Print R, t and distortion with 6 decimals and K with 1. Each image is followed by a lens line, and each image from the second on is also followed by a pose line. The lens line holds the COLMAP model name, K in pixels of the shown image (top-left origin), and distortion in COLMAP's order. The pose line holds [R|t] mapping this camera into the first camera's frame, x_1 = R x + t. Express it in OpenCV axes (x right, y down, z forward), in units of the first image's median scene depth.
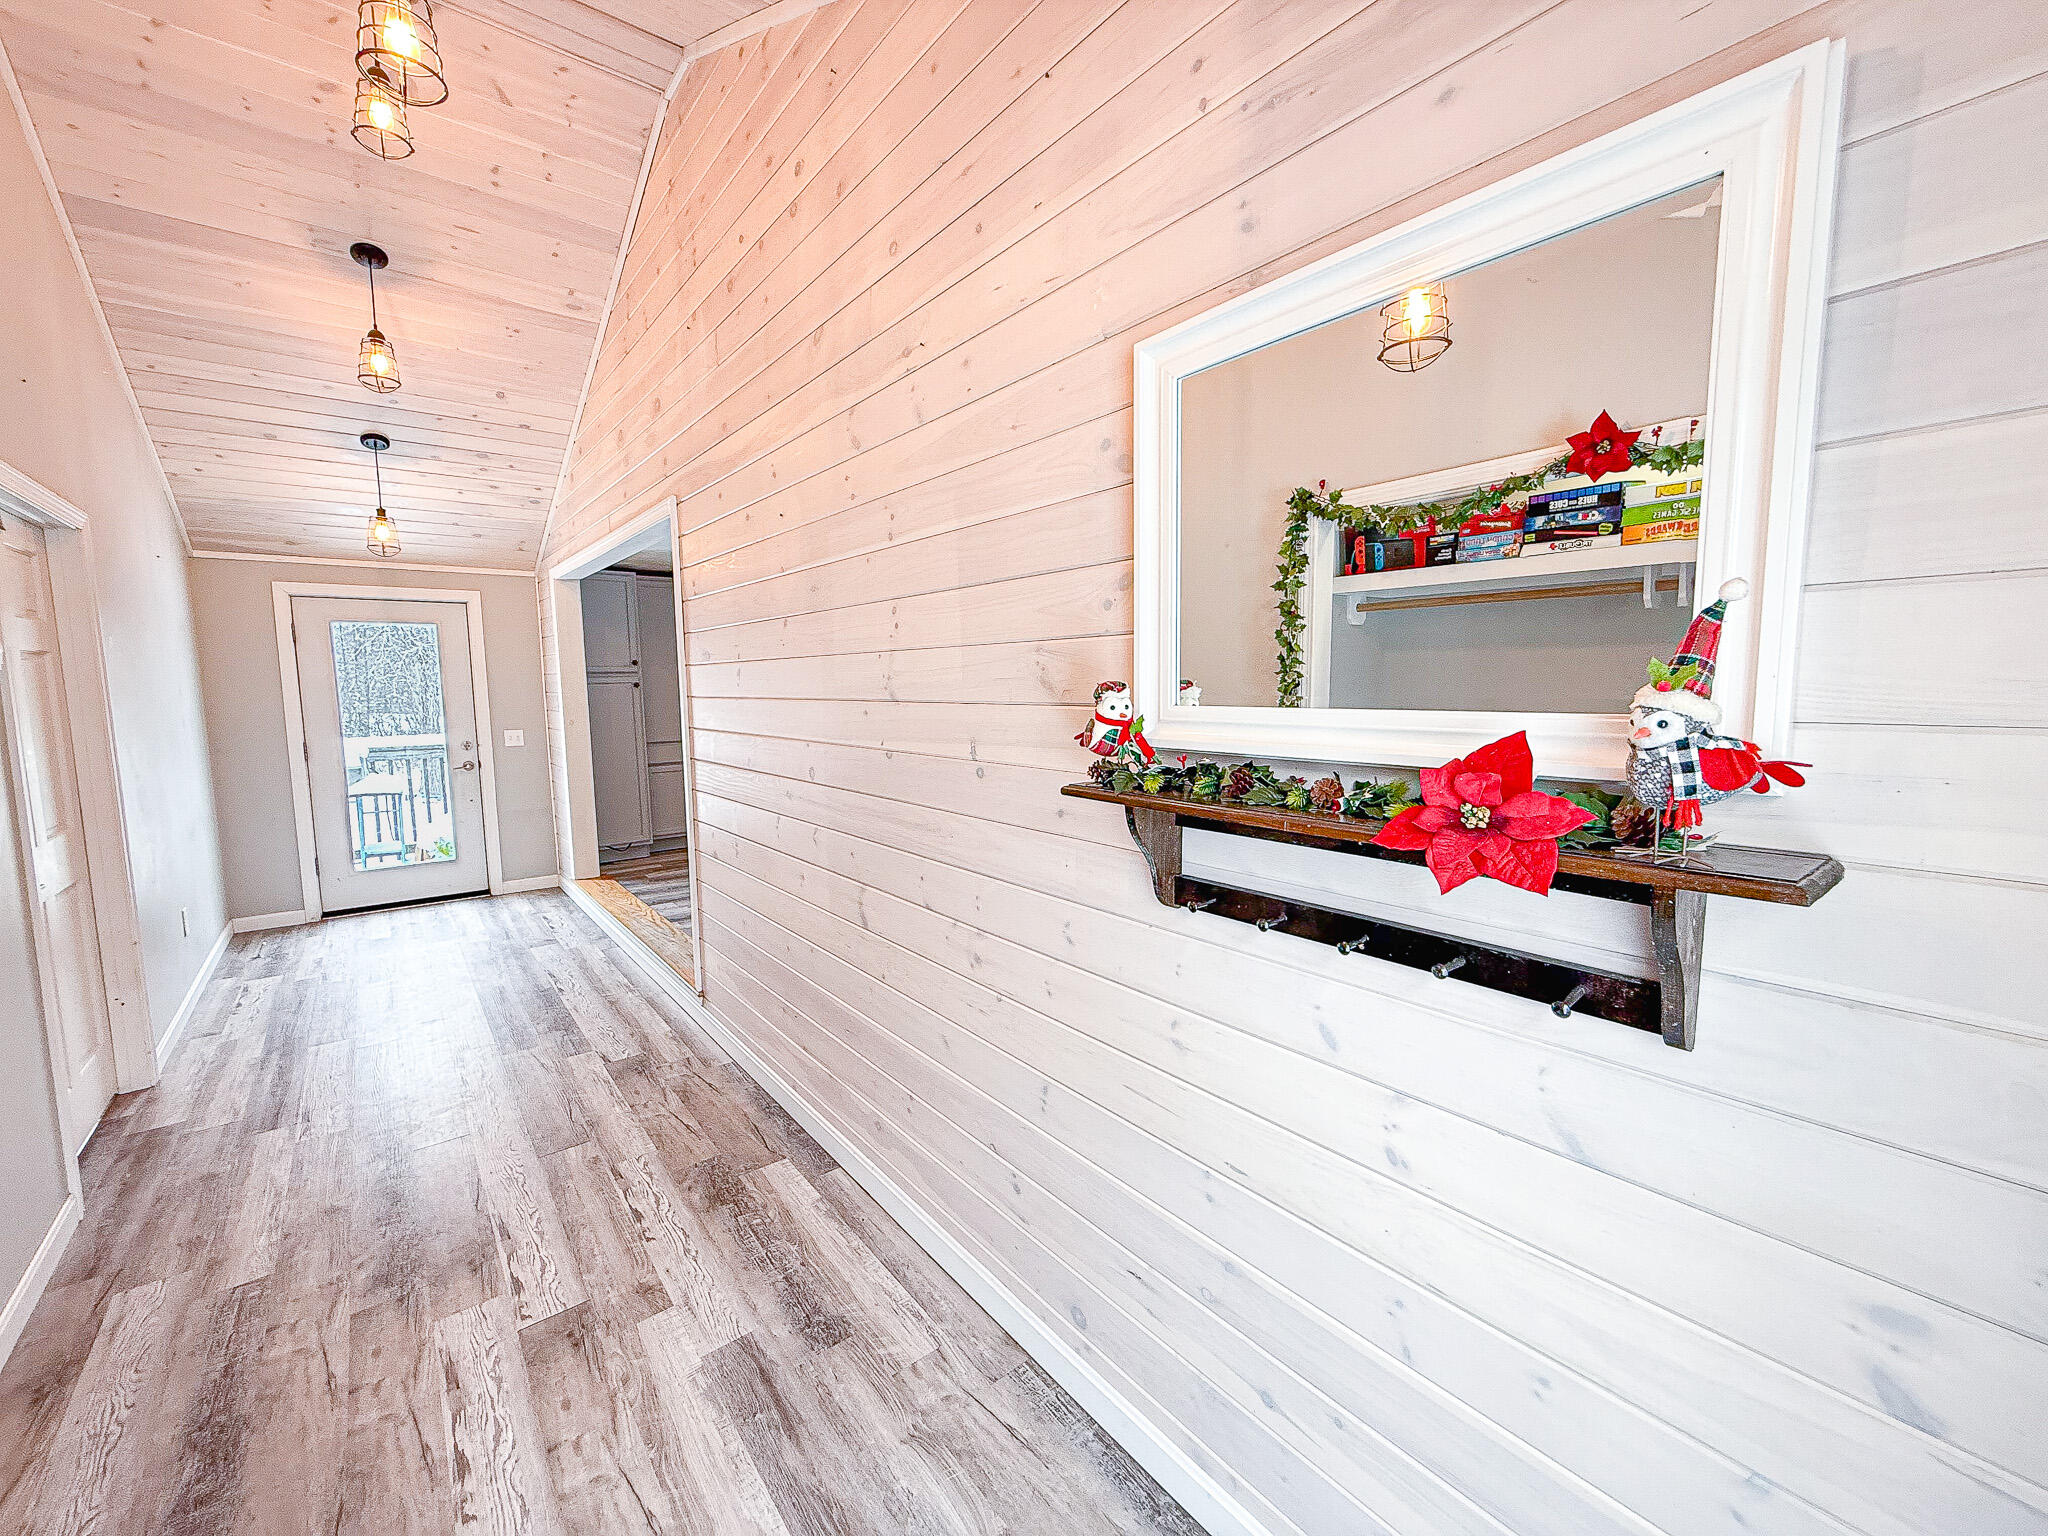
lens RADIAL K [[822.8, 0, 1018.0], [0, 822.8, 767.5], [0, 0, 1]] dist [0.000388, -0.000168]
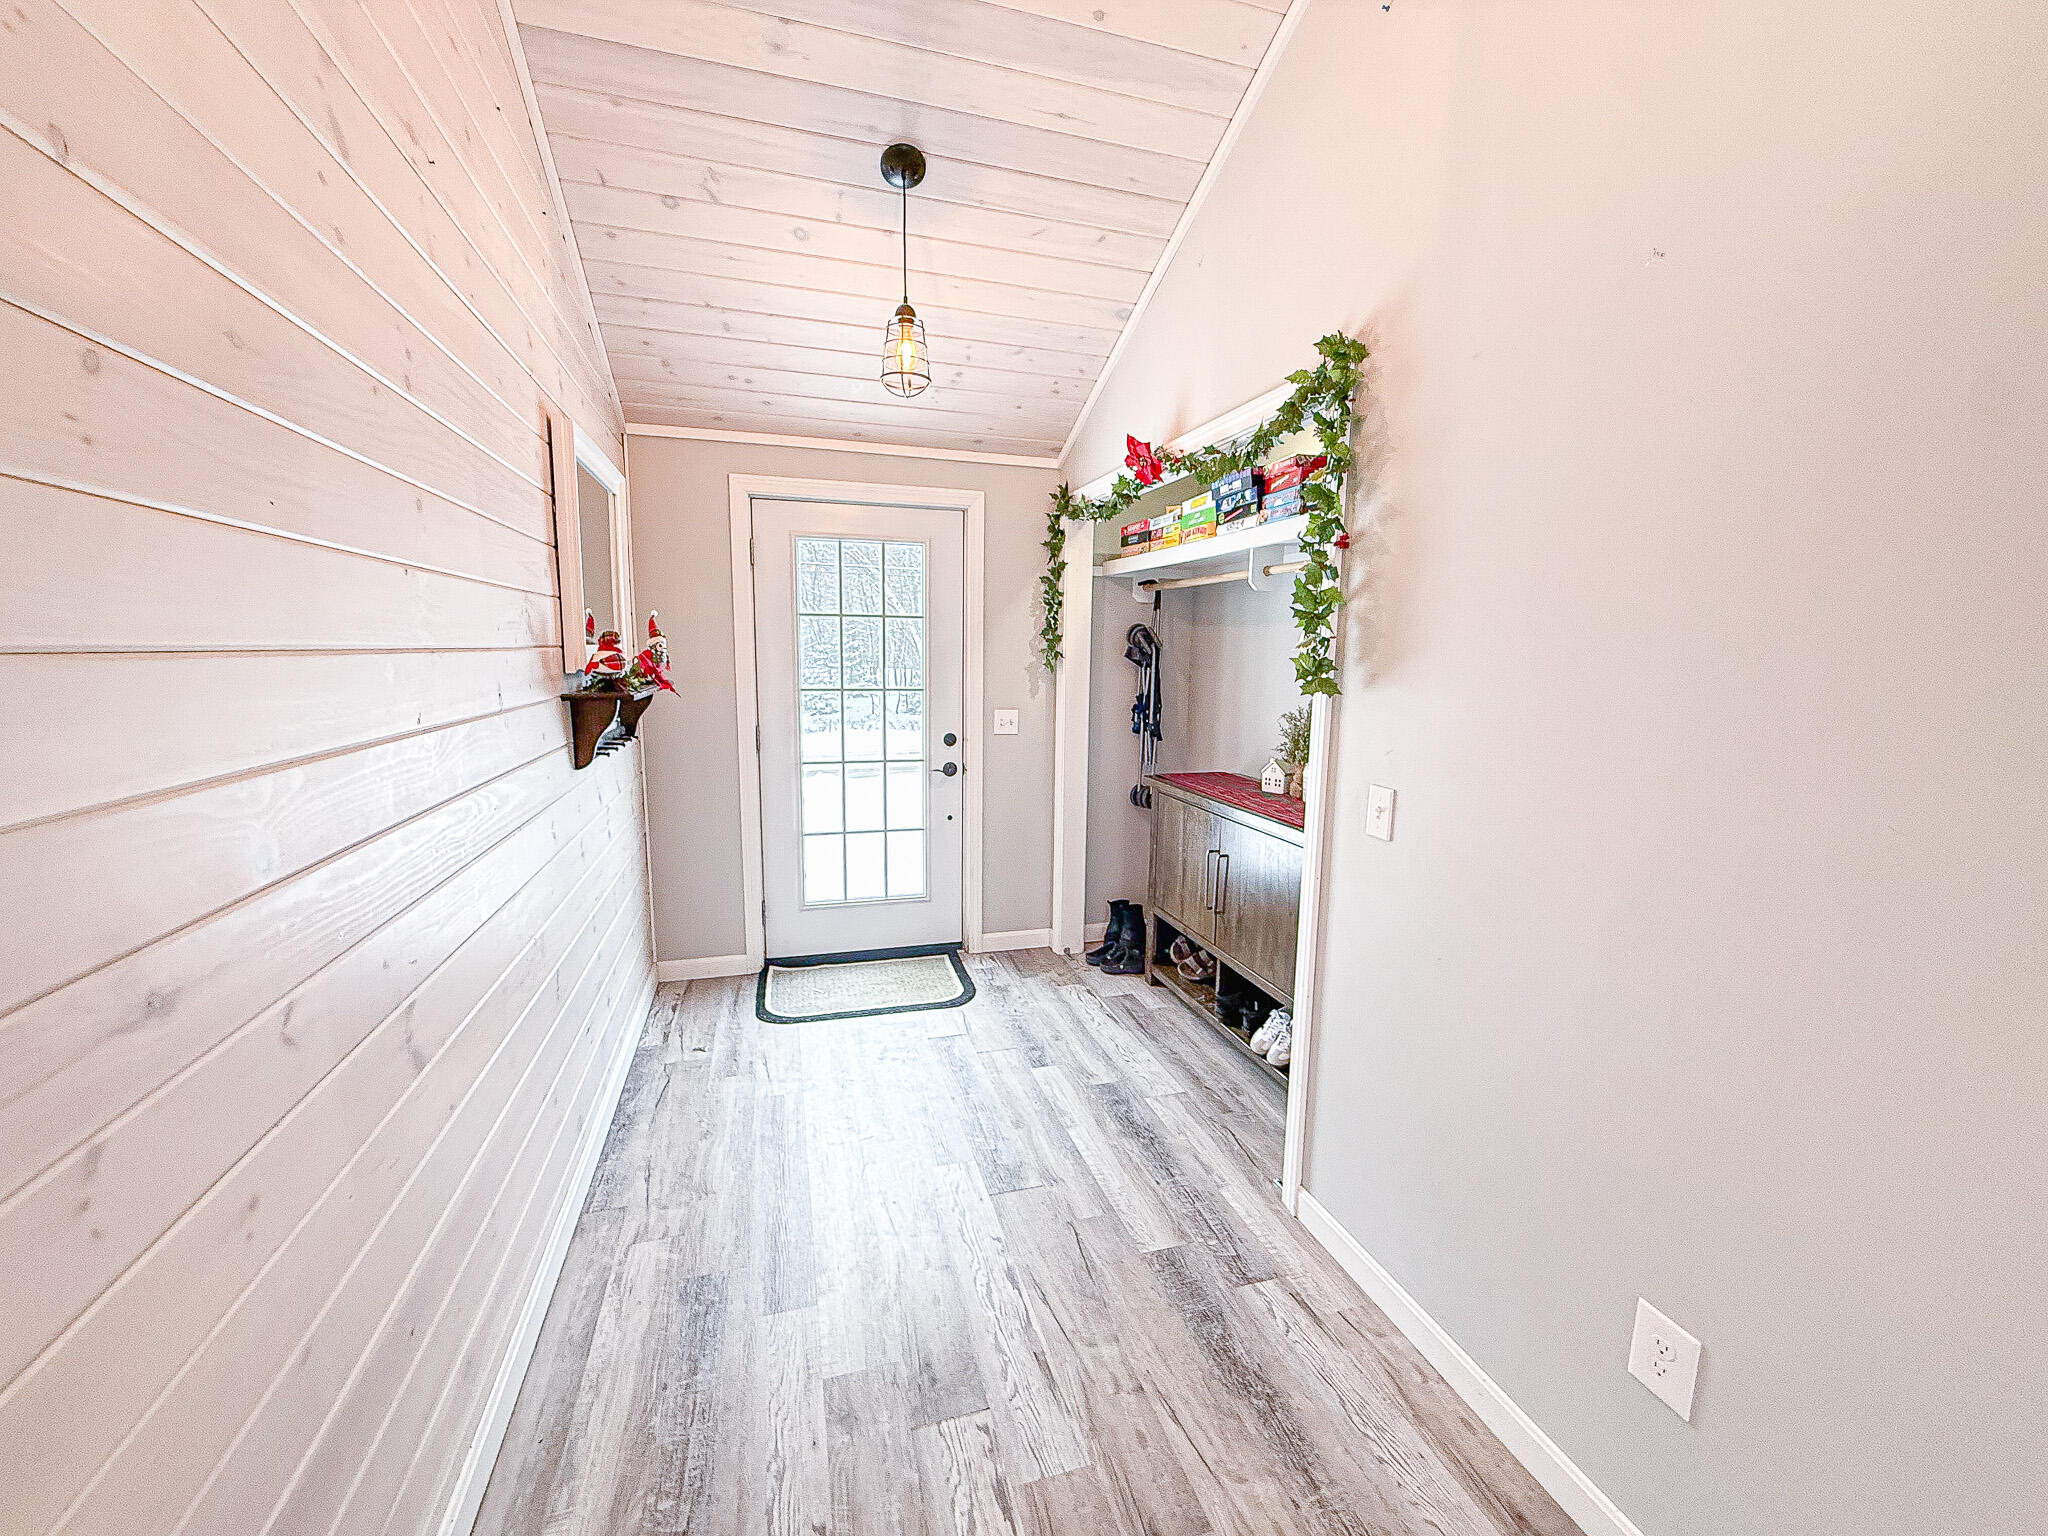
lens RADIAL K [[822.8, 0, 1018.0], [0, 822.8, 767.5], [0, 0, 1]] dist [0.000388, -0.000168]
pose [[-0.926189, -0.055369, 0.372973, -0.933201], [0.036078, 0.971608, 0.233829, -0.141294], [-0.375331, 0.230025, -0.897895, 1.630082]]
